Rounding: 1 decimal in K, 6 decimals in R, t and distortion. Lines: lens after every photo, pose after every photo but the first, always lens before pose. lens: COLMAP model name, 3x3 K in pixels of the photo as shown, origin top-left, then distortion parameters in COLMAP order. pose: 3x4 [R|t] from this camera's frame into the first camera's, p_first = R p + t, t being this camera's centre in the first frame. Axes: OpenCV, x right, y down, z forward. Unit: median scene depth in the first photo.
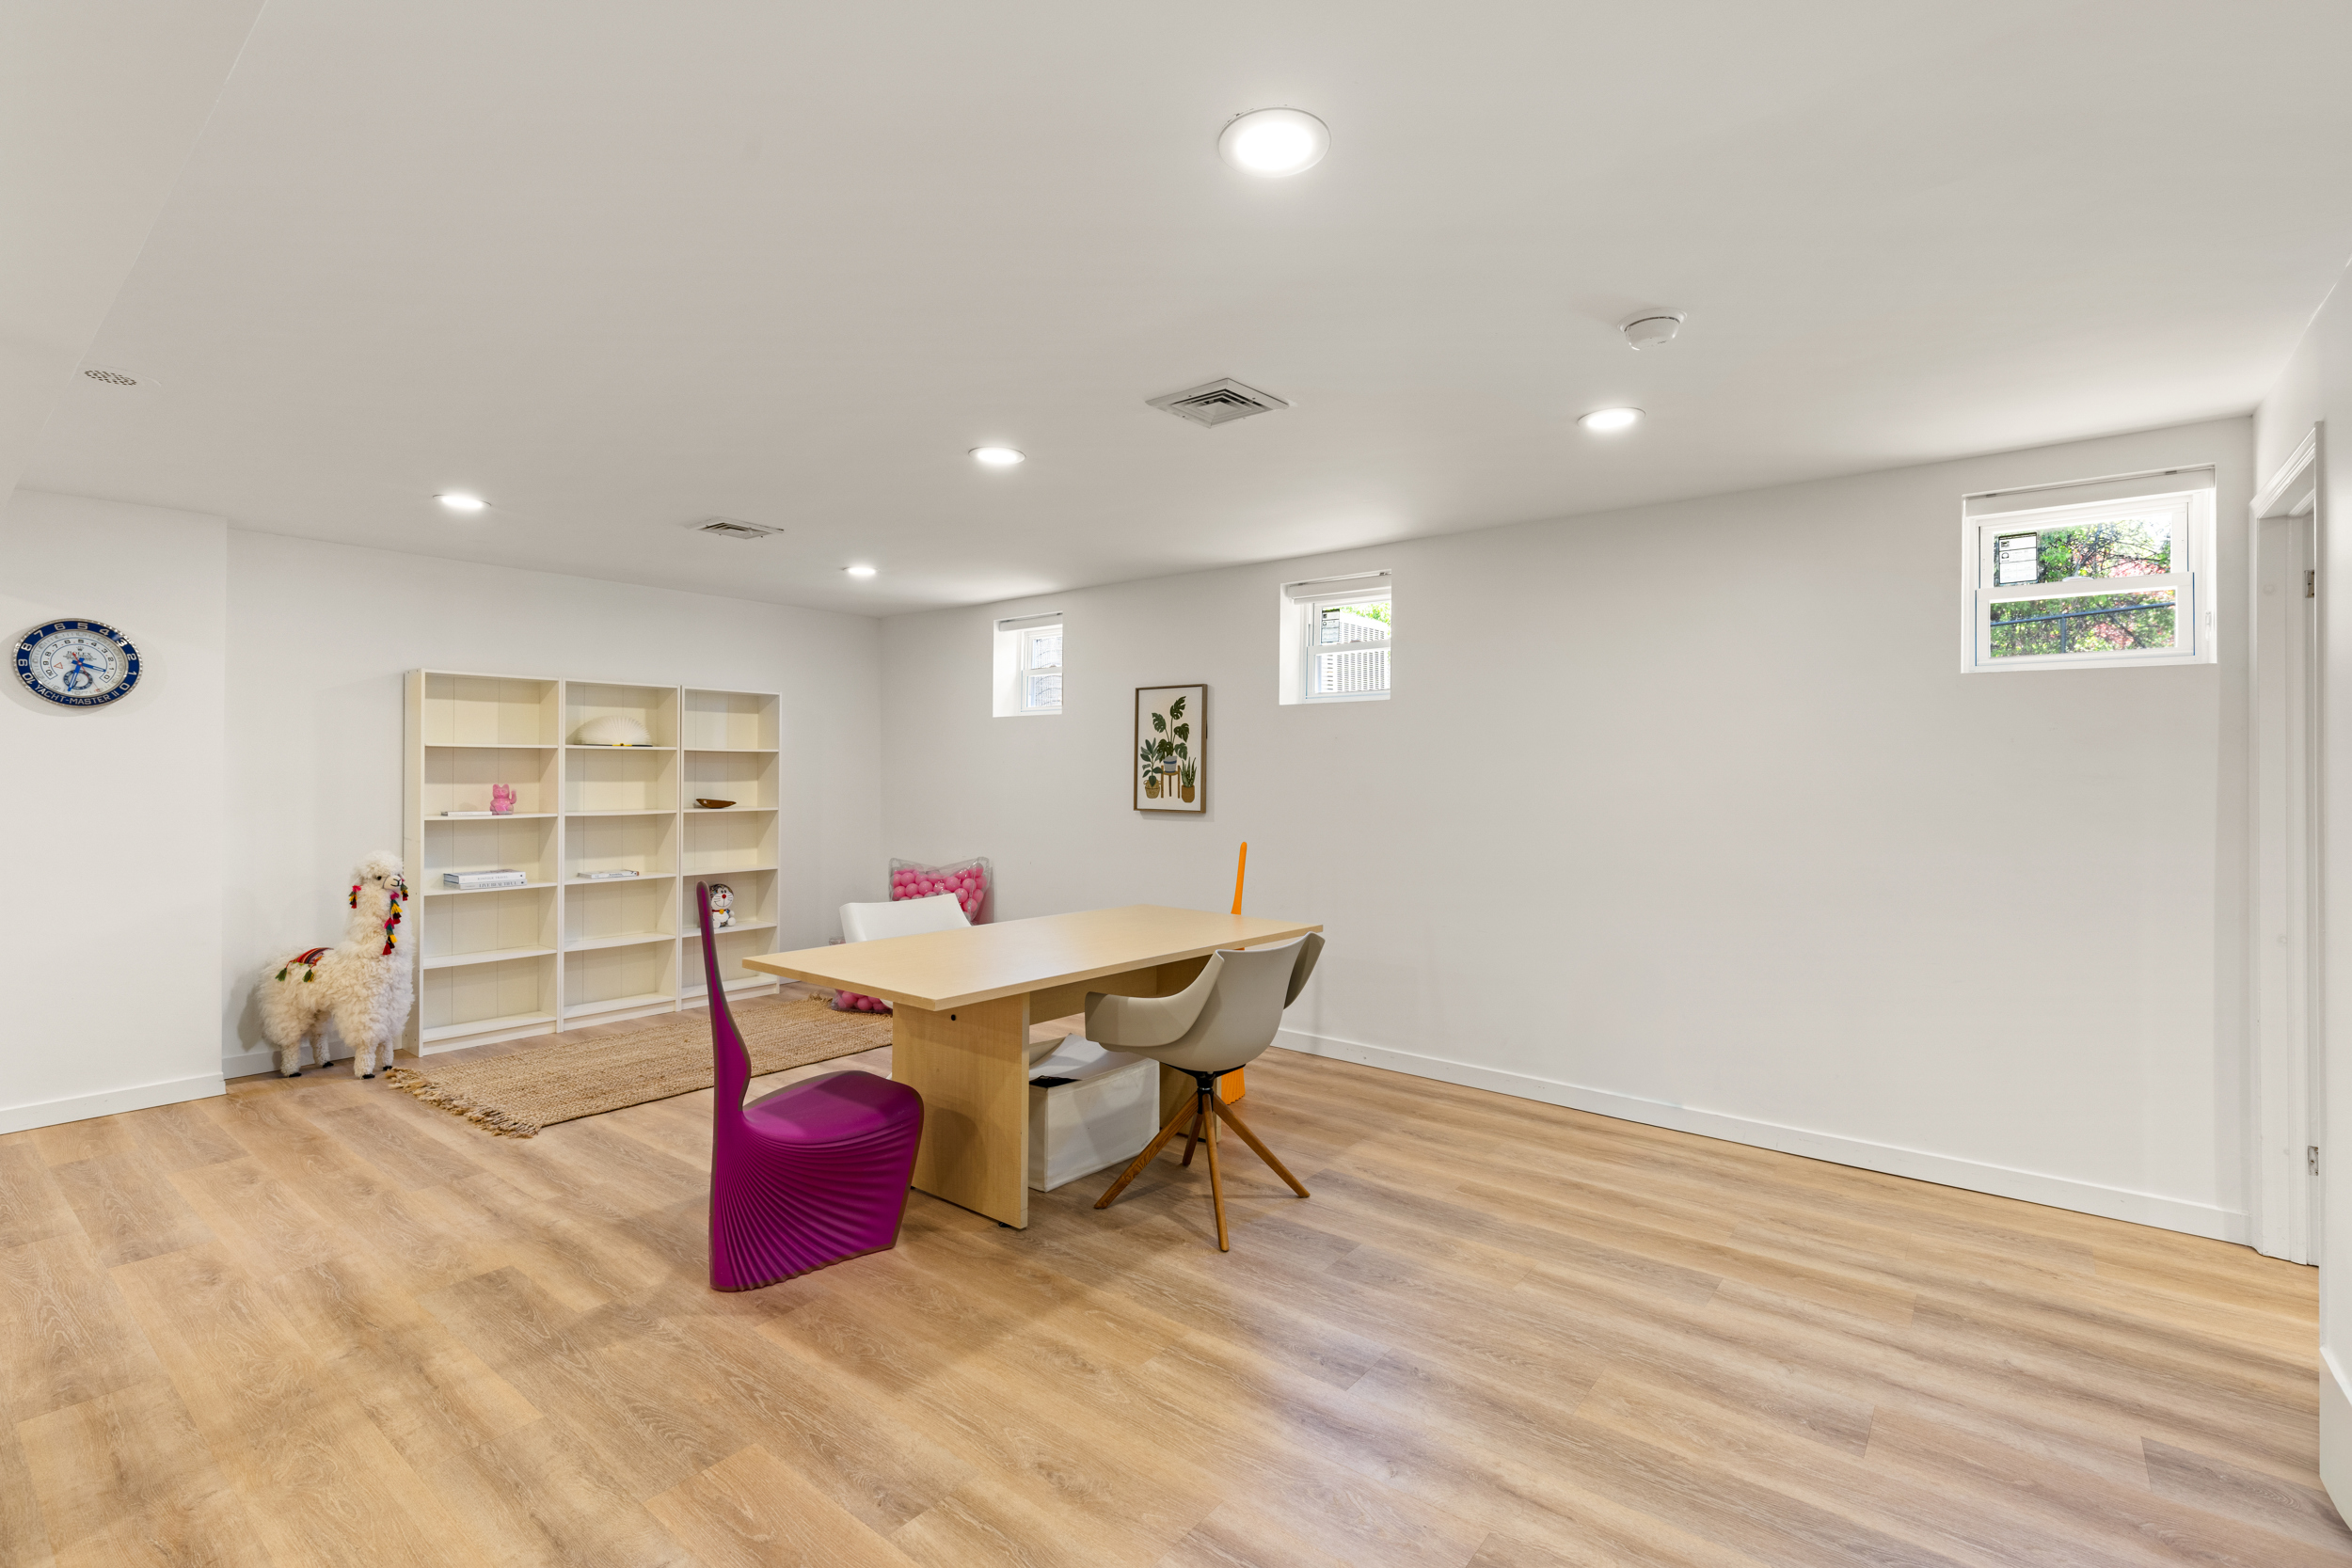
lens RADIAL K [[1069.2, 0, 1177.8], [0, 1069.2, 776.5], [0, 0, 1]] dist [0.002174, 0.000086]
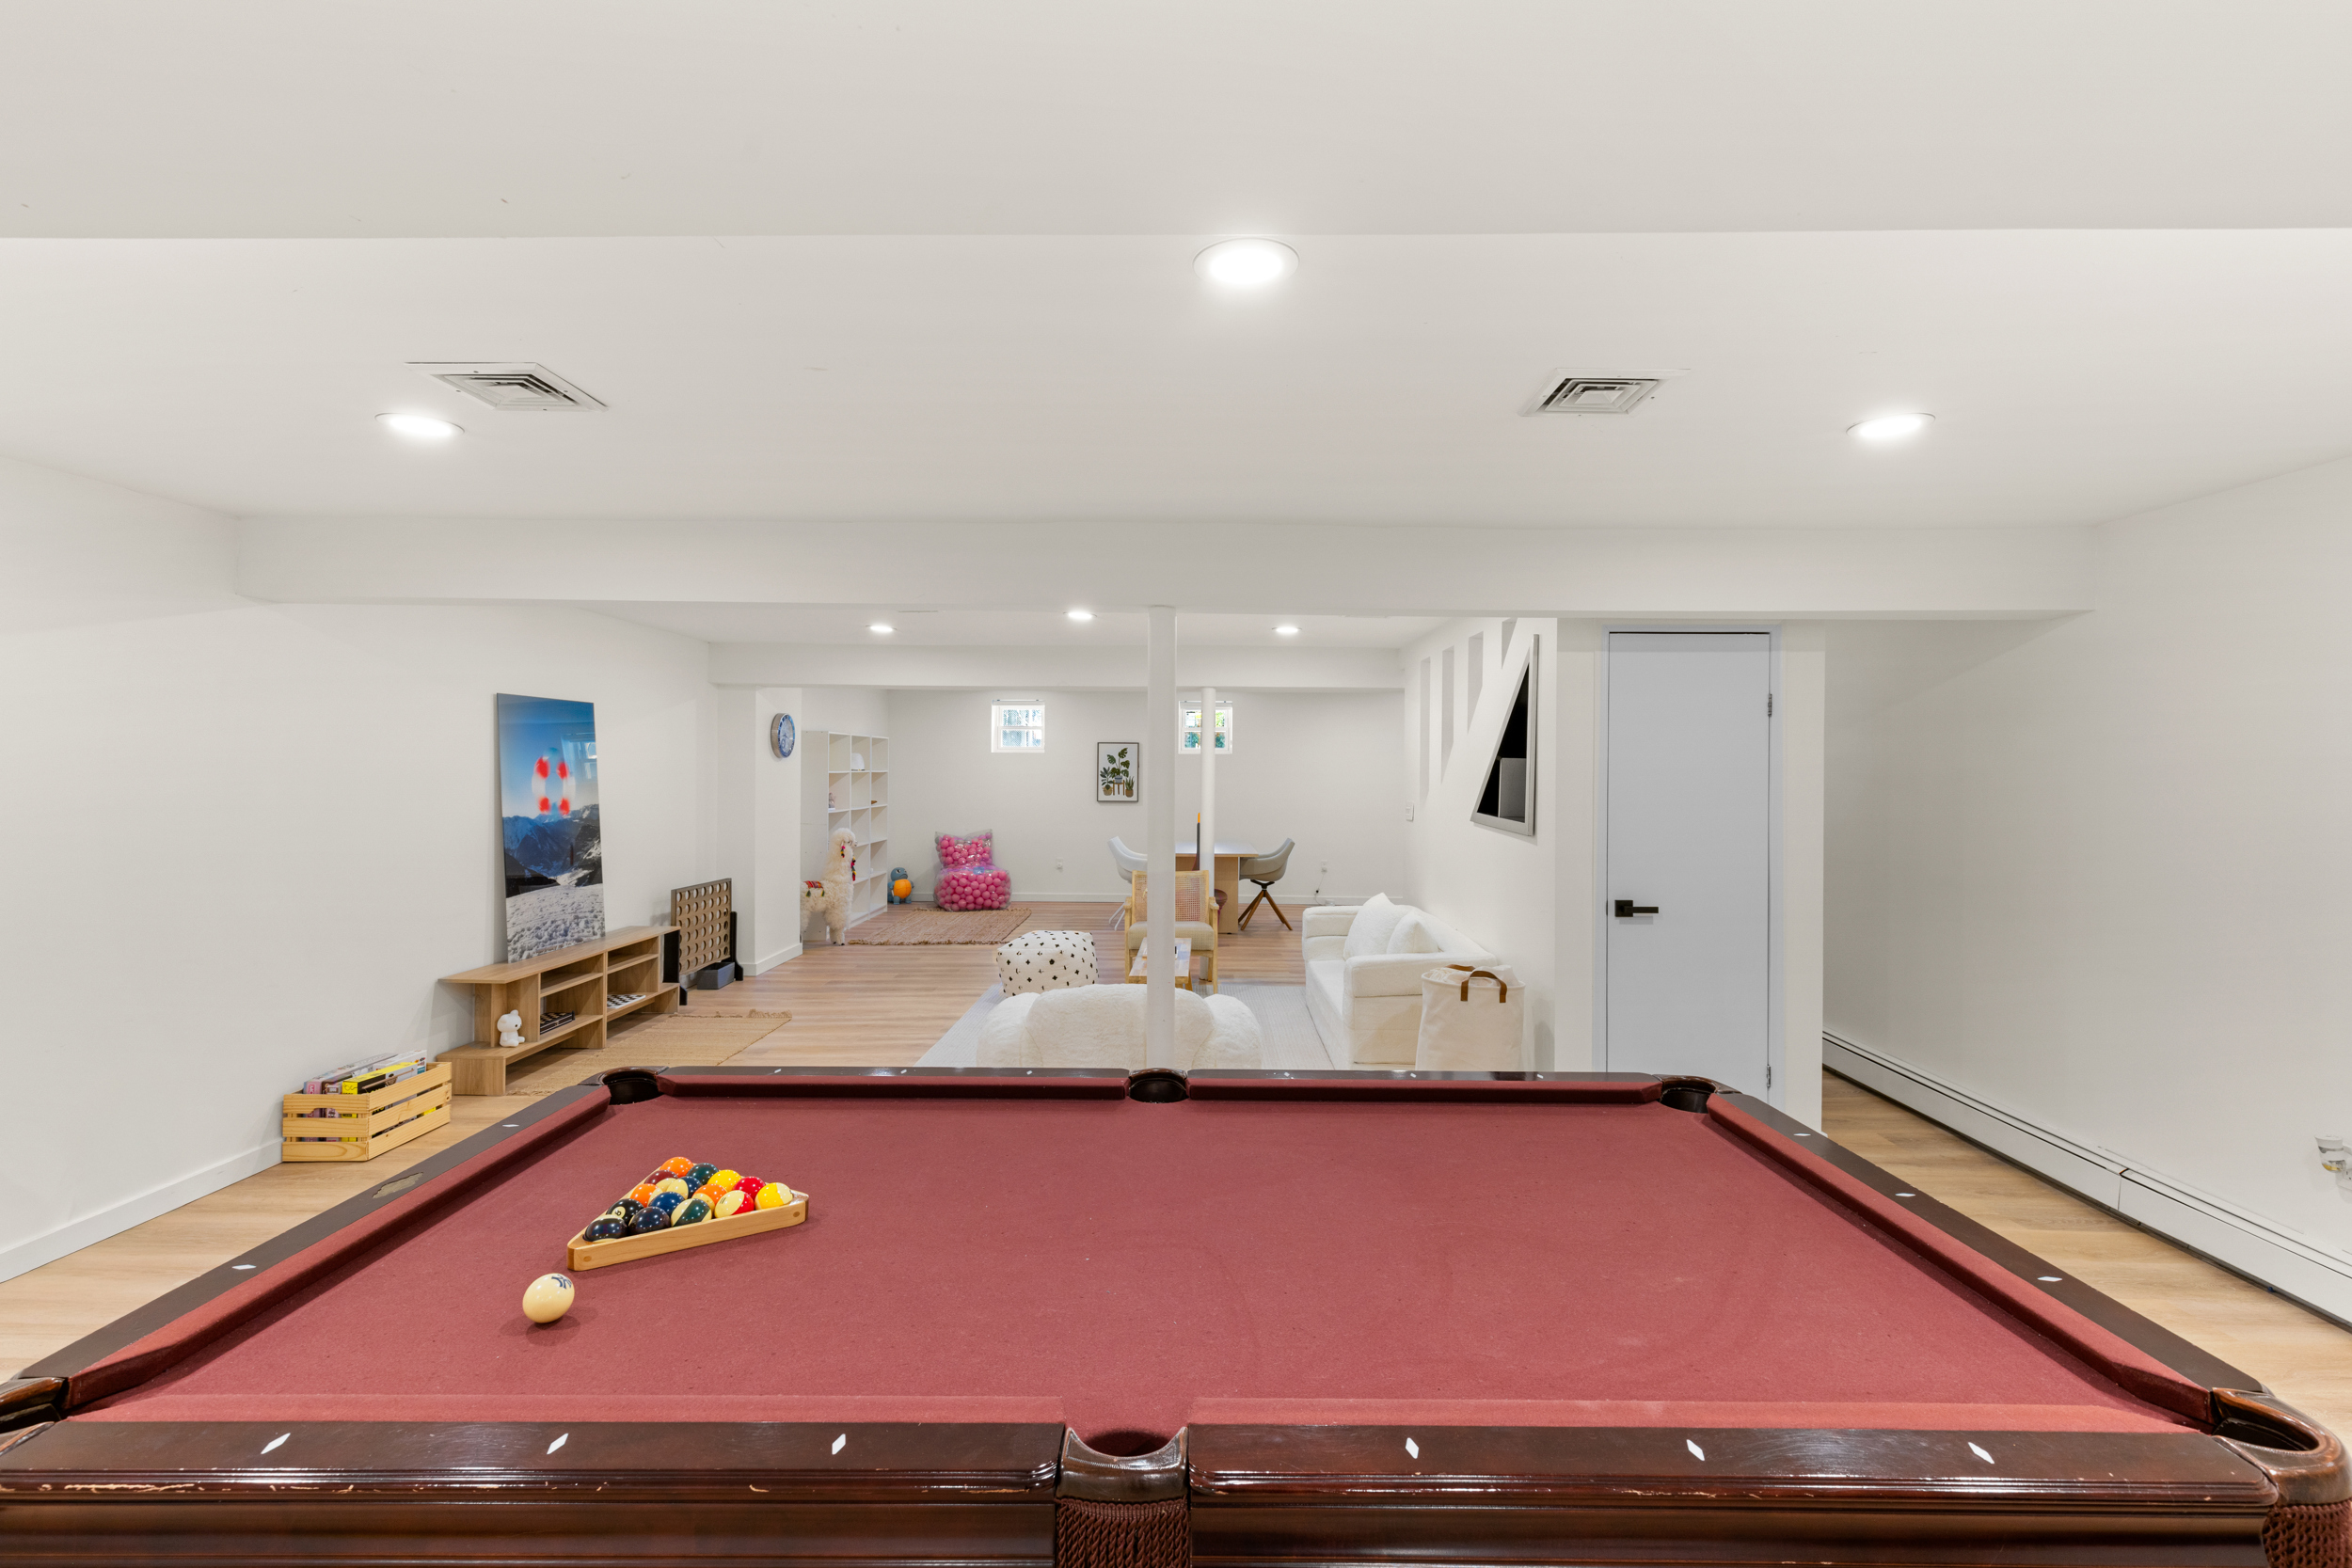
lens RADIAL K [[1069.2, 0, 1166.9], [0, 1069.2, 784.4], [0, 0, 1]] dist [0.002174, 0.000086]
pose [[0.765667, -0.001350, 0.643235, -1.284584], [0.004277, 0.999986, -0.002992, 0.005306], [-0.643222, 0.005042, 0.765663, -0.670196]]
